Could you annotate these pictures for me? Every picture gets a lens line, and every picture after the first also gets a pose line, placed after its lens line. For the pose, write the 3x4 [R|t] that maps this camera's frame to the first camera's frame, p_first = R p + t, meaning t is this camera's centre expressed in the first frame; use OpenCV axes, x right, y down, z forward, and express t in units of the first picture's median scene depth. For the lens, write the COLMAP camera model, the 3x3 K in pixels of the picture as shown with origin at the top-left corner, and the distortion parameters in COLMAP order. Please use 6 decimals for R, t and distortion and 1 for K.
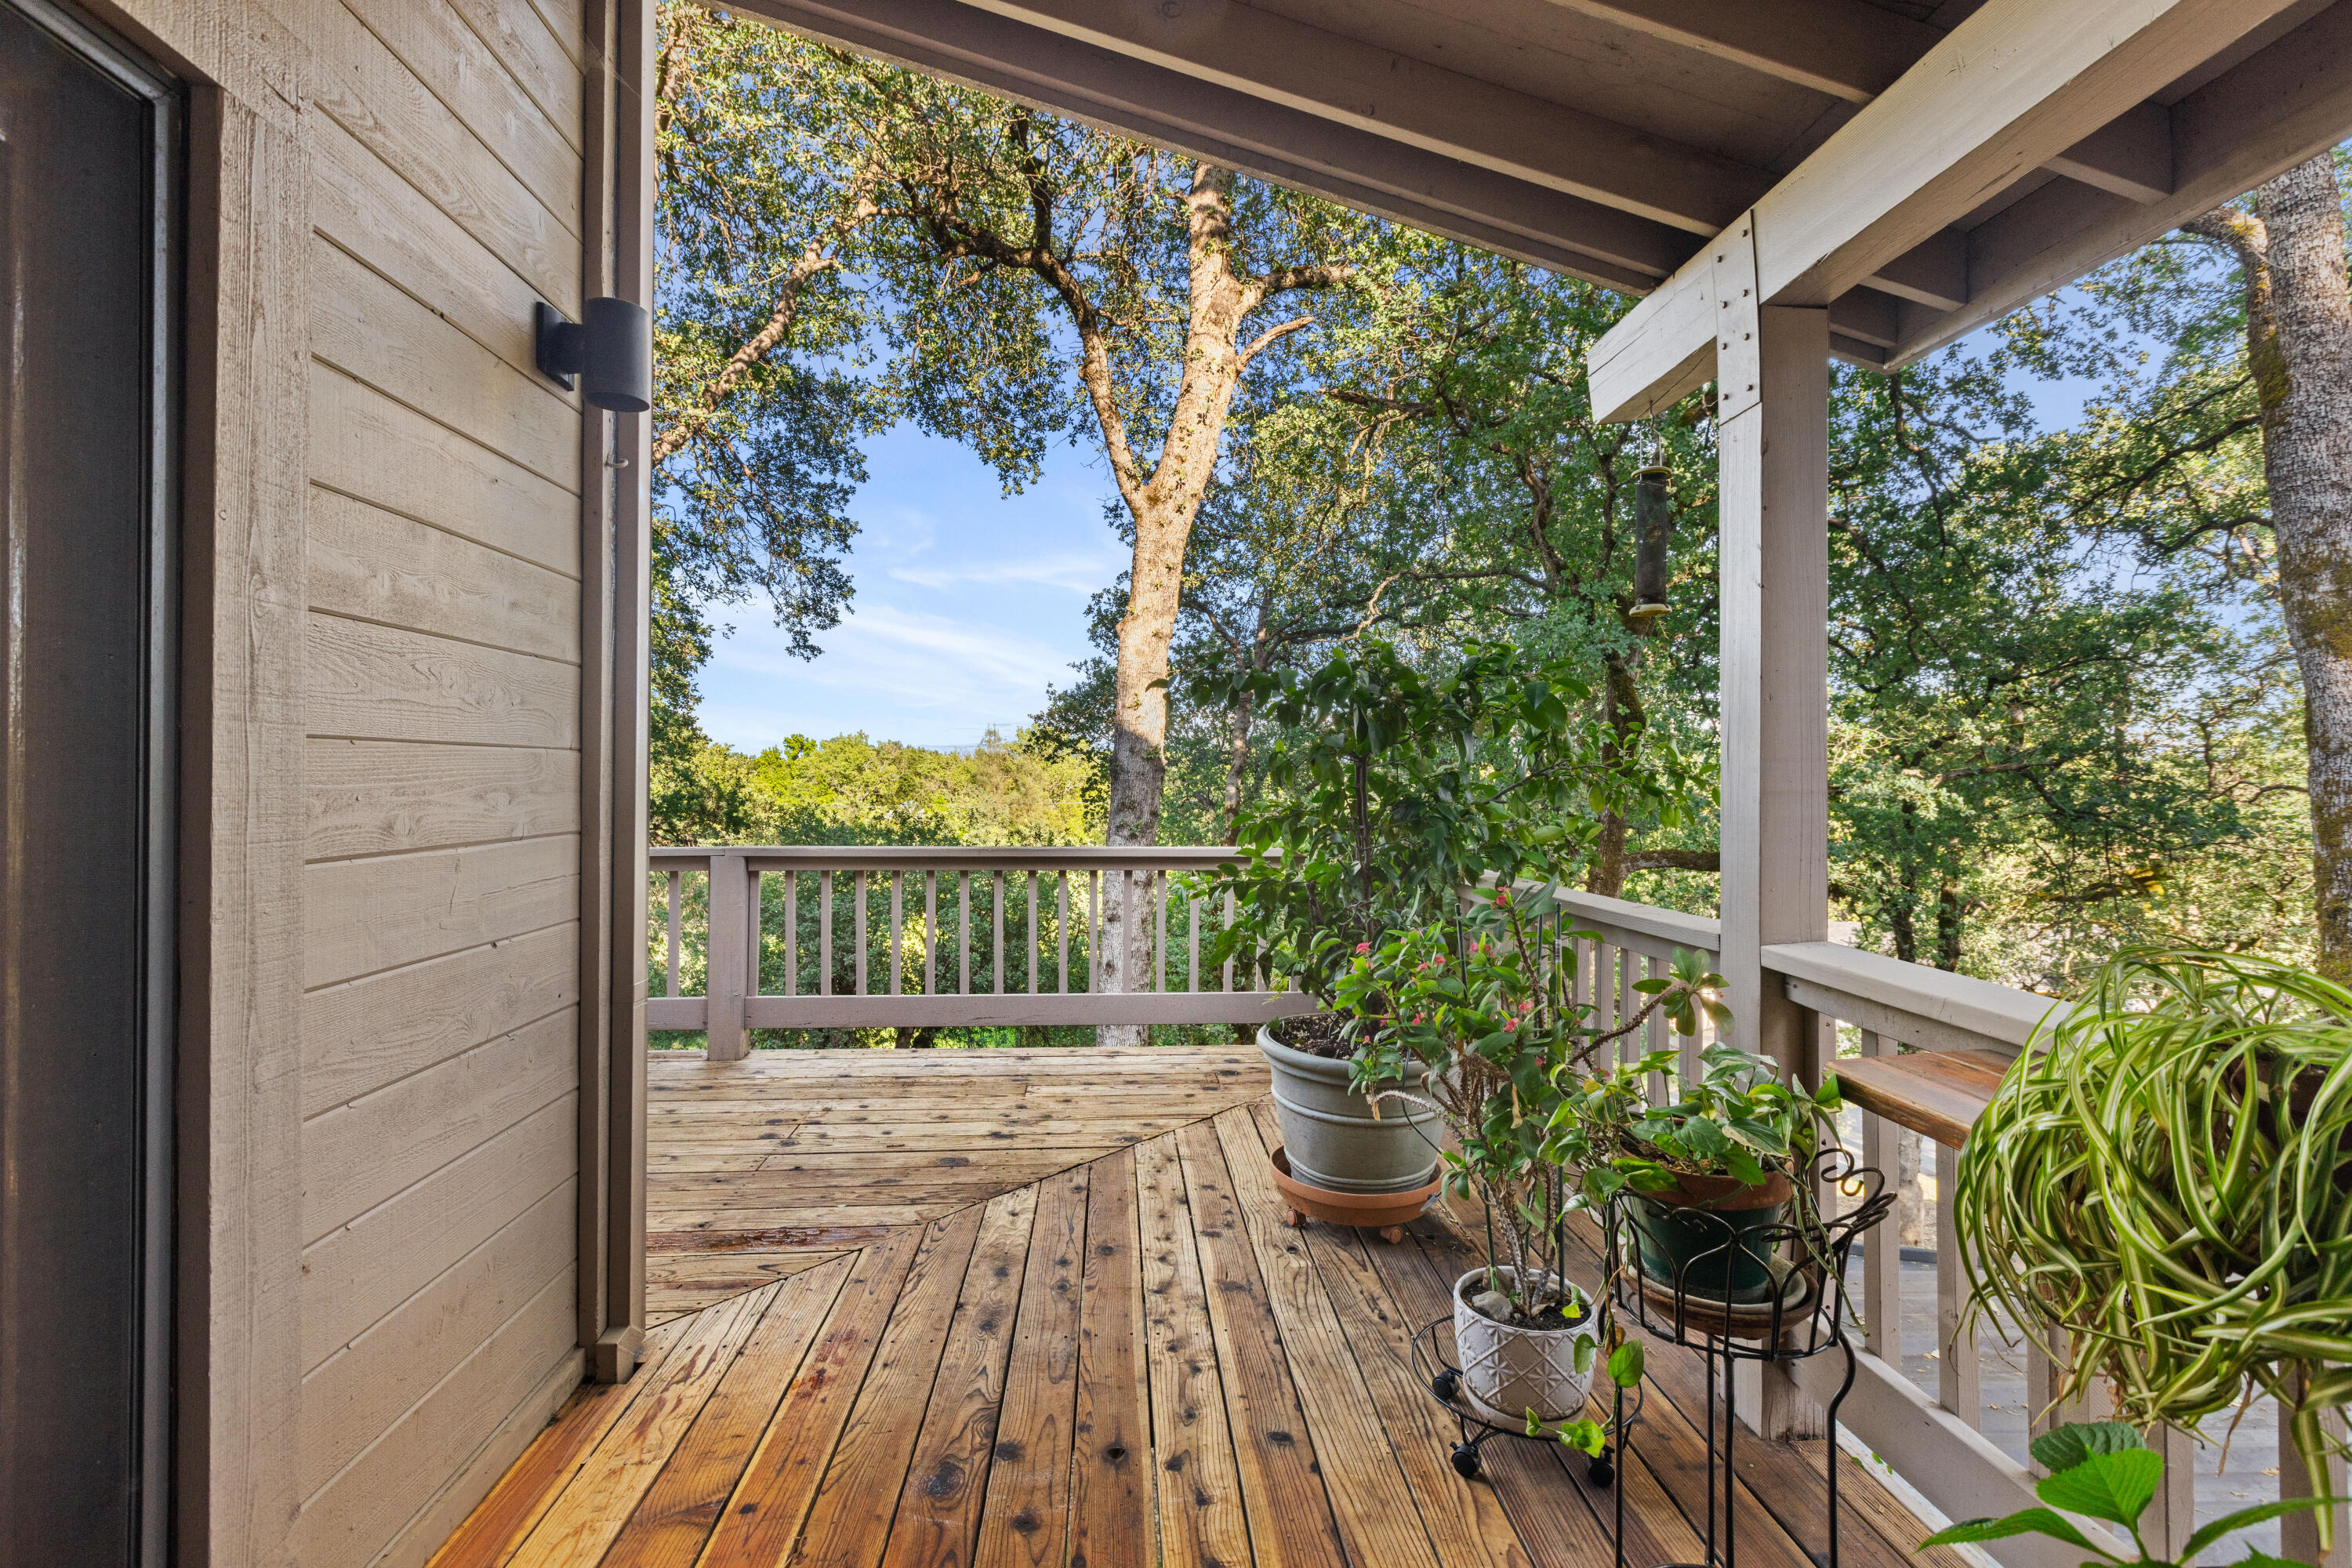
lens RADIAL K [[1053.8, 0, 1171.3], [0, 1053.8, 779.4], [0, 0, 1]] dist [-0.001544, 0.000490]
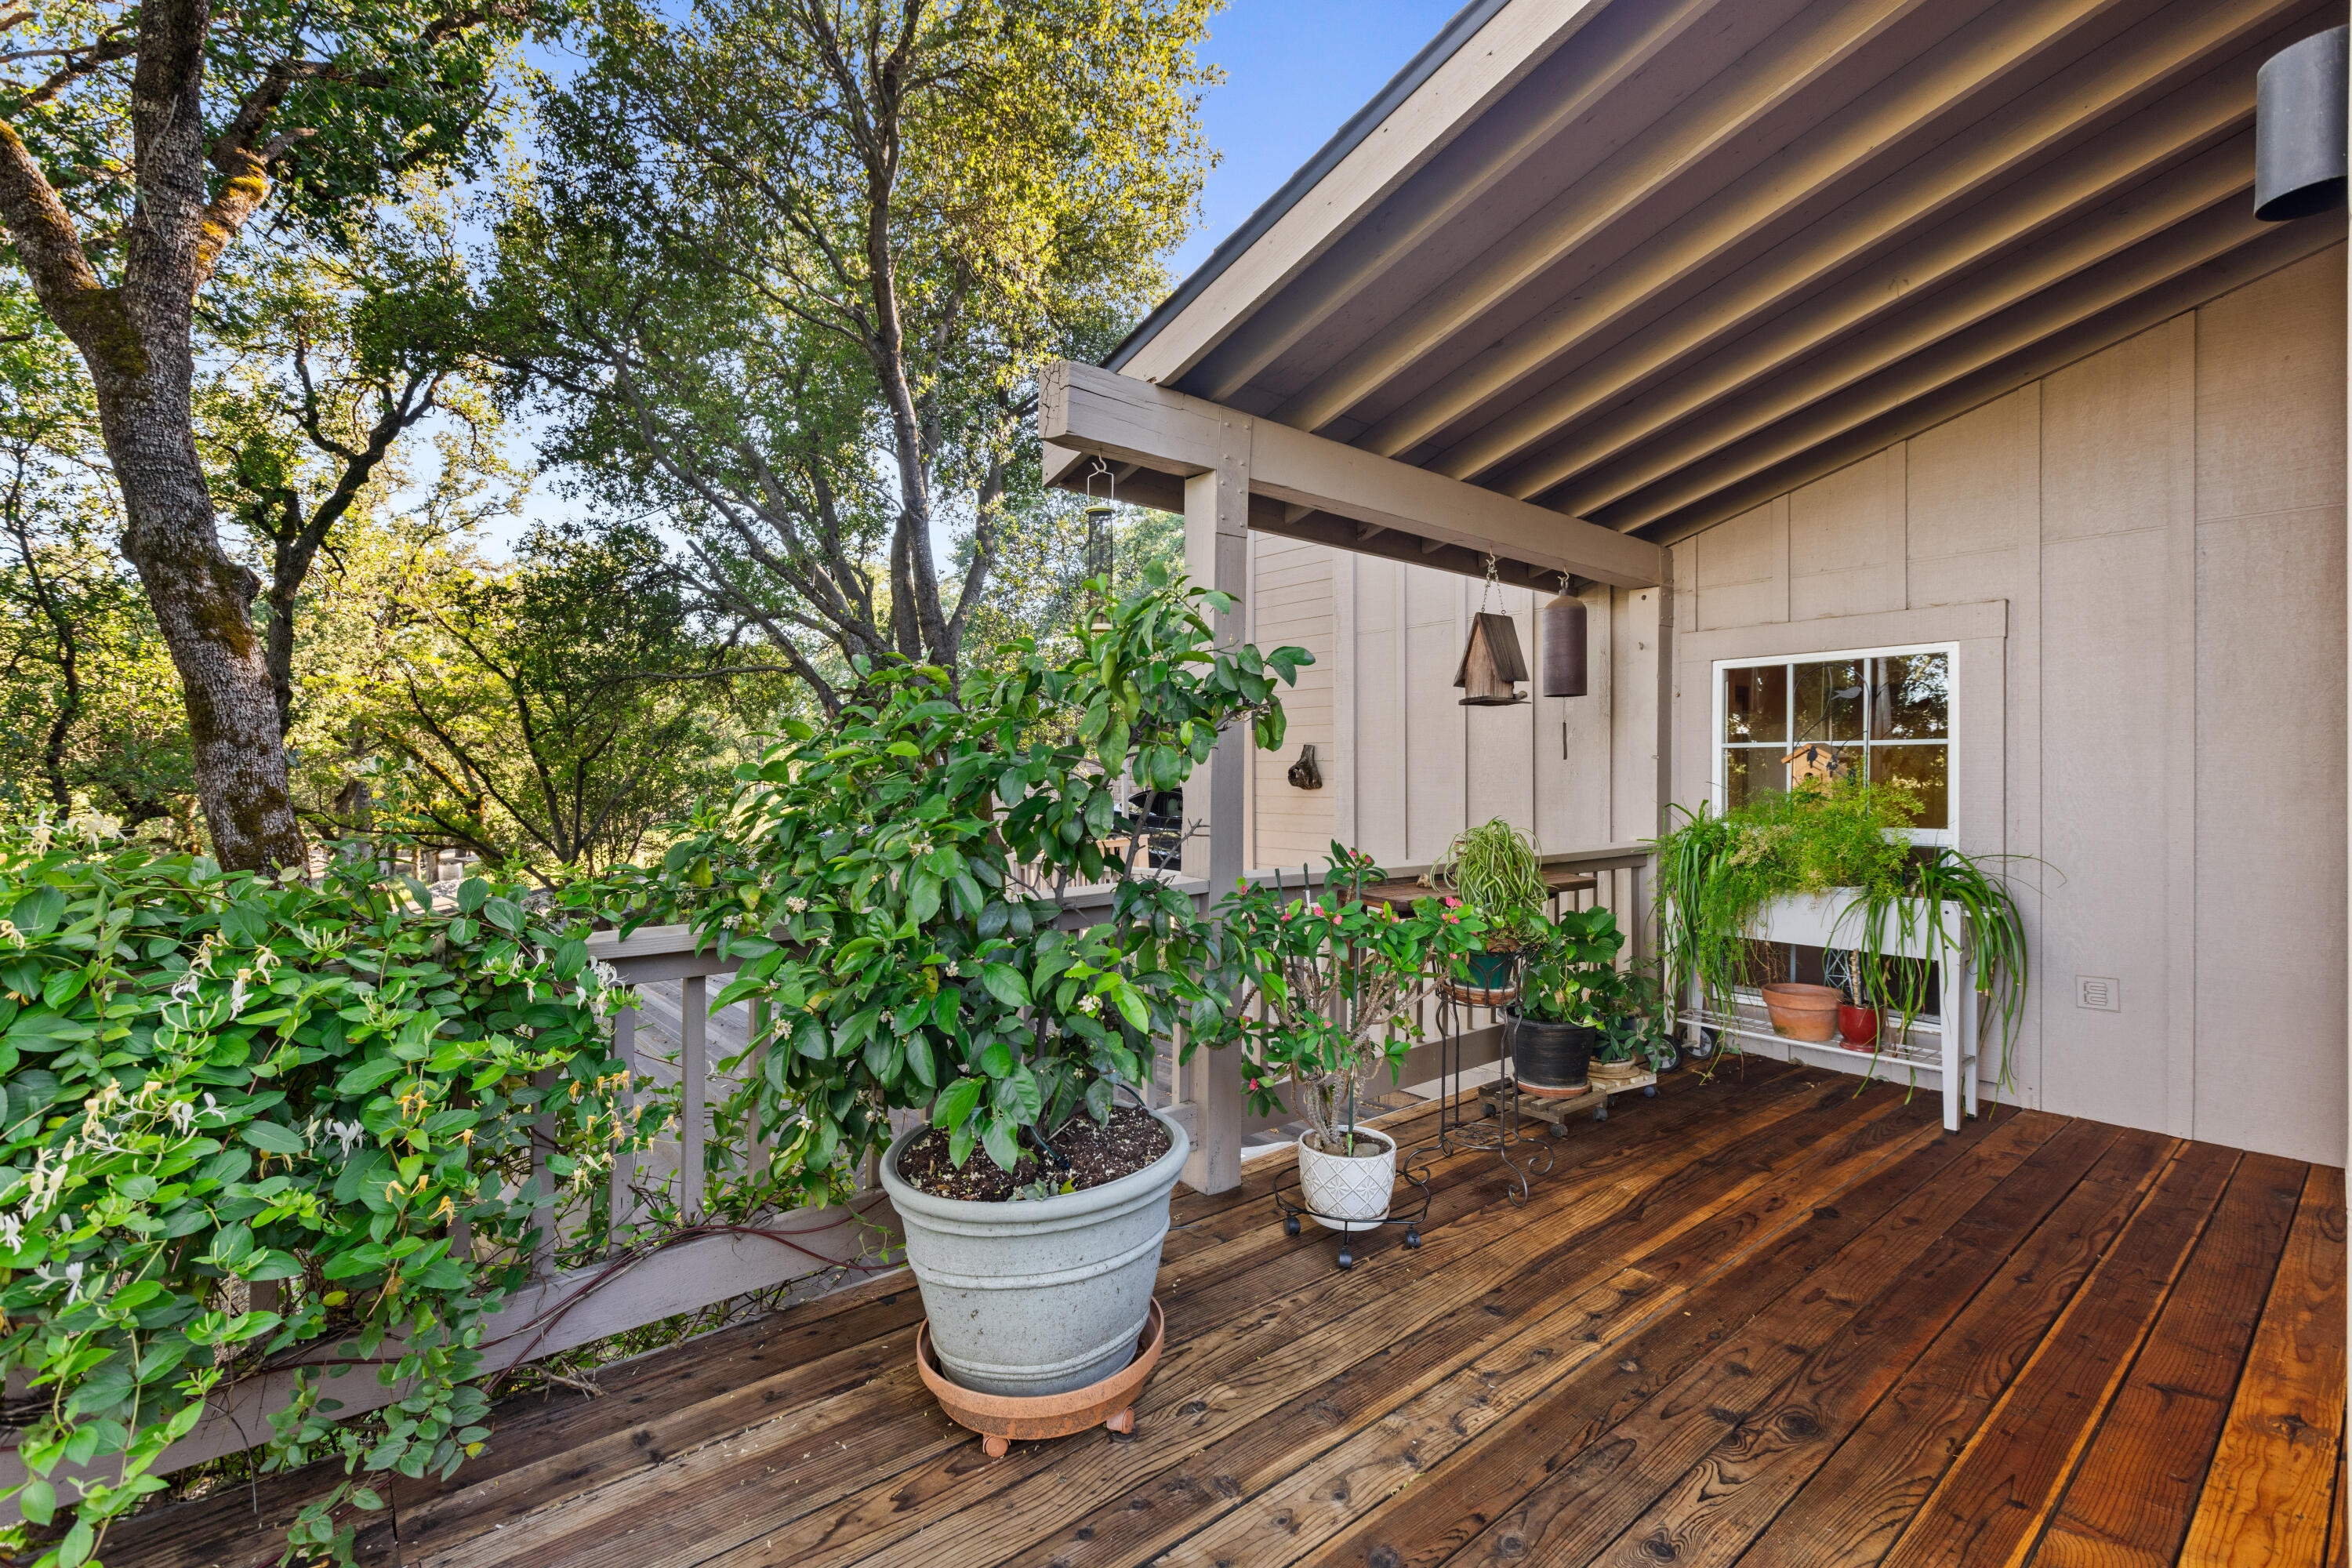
lens RADIAL K [[1053.8, 0, 1166.8], [0, 1053.8, 779.6], [0, 0, 1]] dist [-0.001544, 0.000490]
pose [[-0.599740, -0.002110, 0.800192, -0.670795], [-0.007326, 0.999969, -0.002854, 0.010762], [-0.800162, -0.007574, -0.599737, 2.112029]]
